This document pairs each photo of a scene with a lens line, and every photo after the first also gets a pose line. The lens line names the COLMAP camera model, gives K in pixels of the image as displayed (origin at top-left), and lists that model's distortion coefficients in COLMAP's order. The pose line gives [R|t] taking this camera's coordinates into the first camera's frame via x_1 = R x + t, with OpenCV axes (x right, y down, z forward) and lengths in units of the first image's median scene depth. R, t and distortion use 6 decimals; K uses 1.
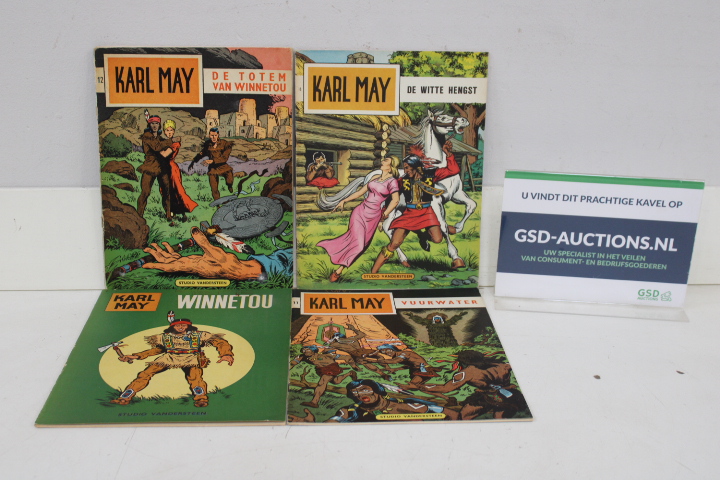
lens RADIAL K [[877.2, 0, 359.4], [0, 877.2, 231.3], [0, 0, 1]] dist [-0.078945, 0.036052]
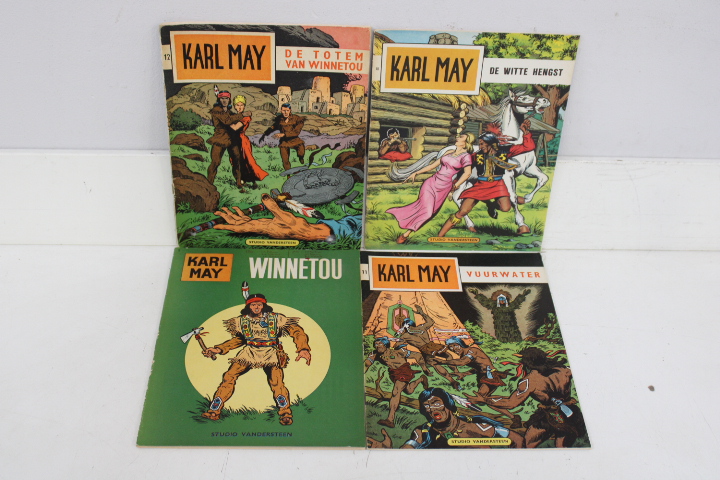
lens RADIAL K [[862.5, 0, 360.9], [0, 862.5, 224.1], [0, 0, 1]] dist [-0.079802, 0.012347]
pose [[0.999291, 0.036968, -0.007130, -0.071404], [-0.032368, 0.940302, 0.338799, -0.313140], [0.019230, -0.338328, 0.940832, 0.065297]]
